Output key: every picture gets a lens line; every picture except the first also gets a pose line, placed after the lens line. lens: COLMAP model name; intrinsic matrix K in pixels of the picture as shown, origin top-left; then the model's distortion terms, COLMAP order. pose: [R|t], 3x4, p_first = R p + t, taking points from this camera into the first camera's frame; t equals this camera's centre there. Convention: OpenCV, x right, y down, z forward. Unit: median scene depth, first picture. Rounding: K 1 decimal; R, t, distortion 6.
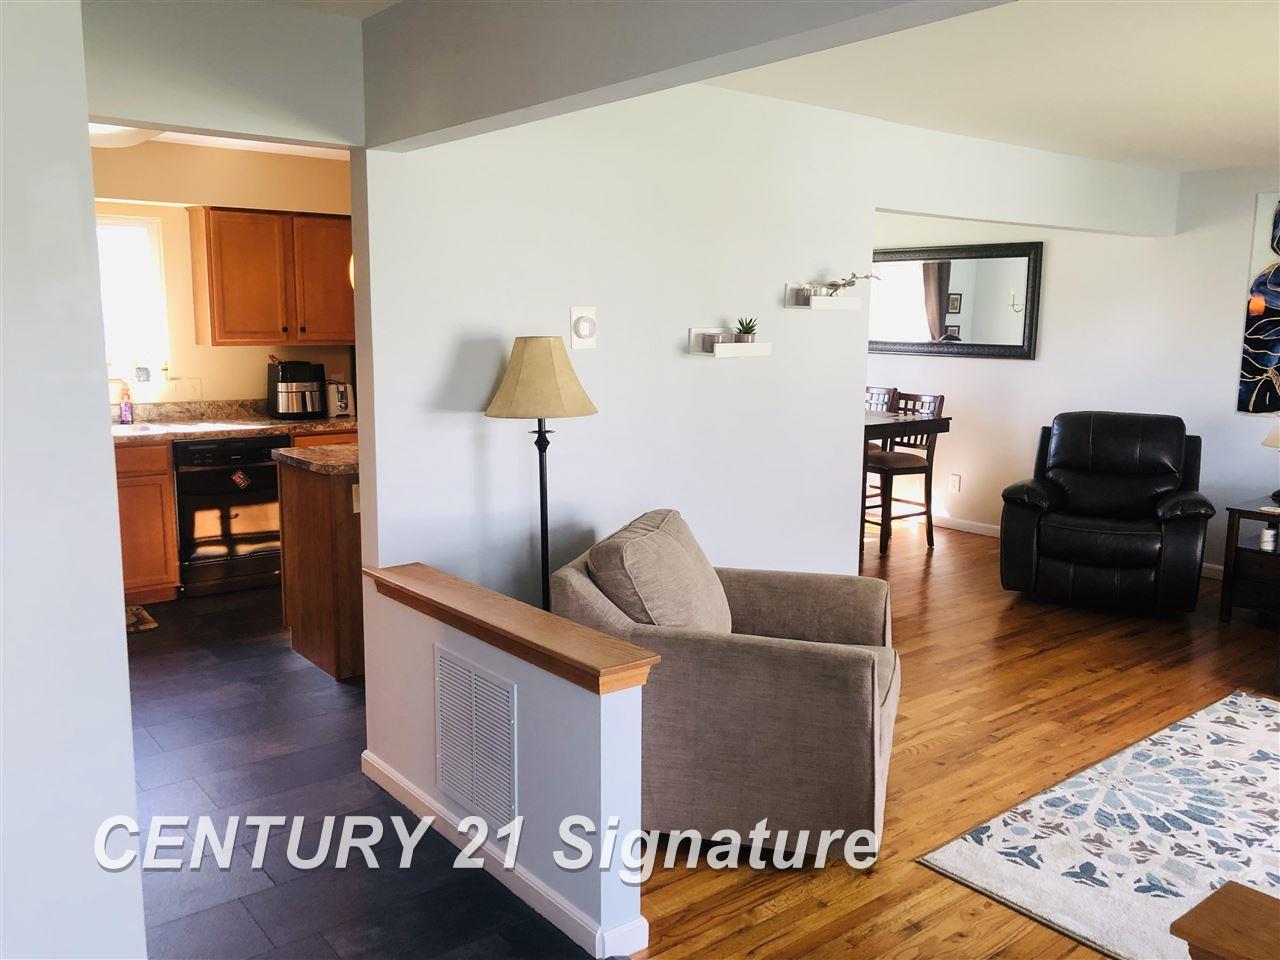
lens RADIAL K [[1049.6, 0, 640.0], [0, 1049.6, 480.0], [0, 0, 1]] dist [0.028294, -0.011043]
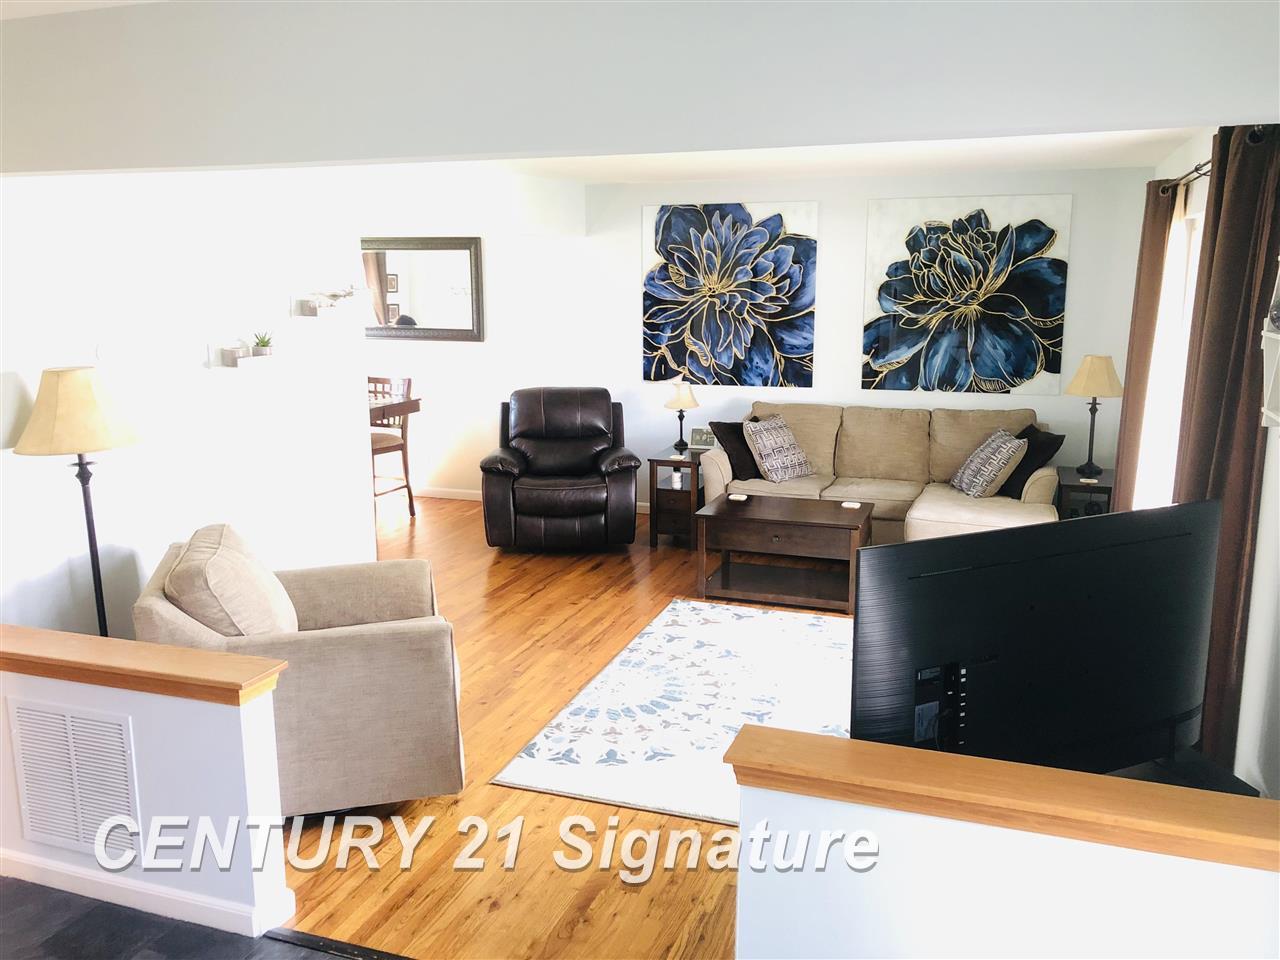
lens RADIAL K [[1063.8, 0, 640.0], [0, 1063.8, 480.0], [0, 0, 1]] dist [0.139099, -0.389534]
pose [[0.849351, -0.112576, 0.515683, -0.152053], [0.090292, 0.993578, 0.068189, -0.046812], [-0.520048, -0.011355, 0.854061, -0.121786]]
